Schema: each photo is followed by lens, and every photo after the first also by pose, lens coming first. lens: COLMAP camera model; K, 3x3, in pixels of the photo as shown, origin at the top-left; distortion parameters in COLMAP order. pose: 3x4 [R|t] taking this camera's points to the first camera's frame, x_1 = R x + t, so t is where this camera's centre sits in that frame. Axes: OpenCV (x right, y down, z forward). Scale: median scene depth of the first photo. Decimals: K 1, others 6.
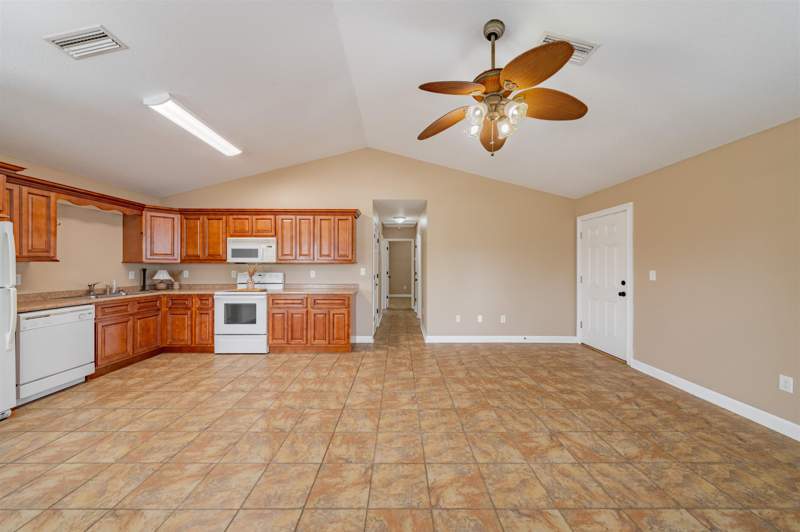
lens RADIAL K [[275.2, 0, 398.6], [0, 275.2, 265.2], [0, 0, 1]] dist [0.001947, 0.000274]
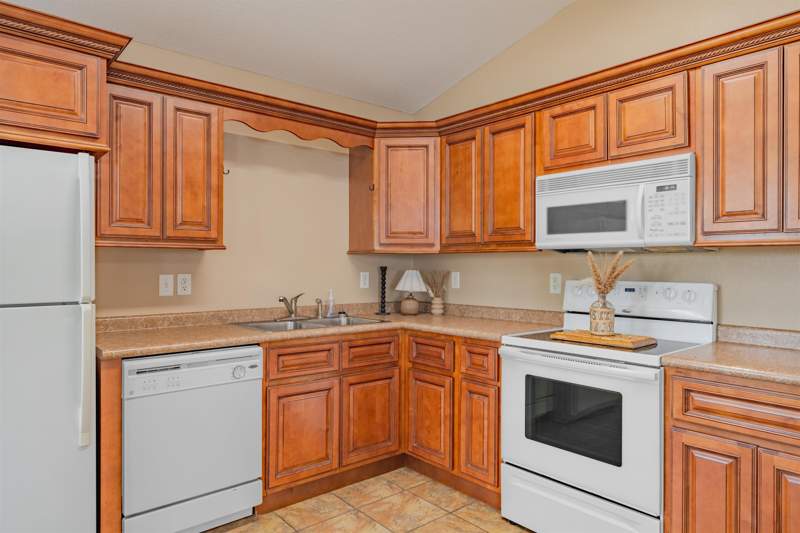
lens RADIAL K [[504.9, 0, 398.7], [0, 504.9, 266.1], [0, 0, 1]] dist [-0.010095, -0.001642]
pose [[0.648216, 0.001508, -0.761455, -0.275130], [-0.002122, 0.999998, 0.000174, 0.011678], [0.761454, 0.001503, 0.648217, 0.497231]]
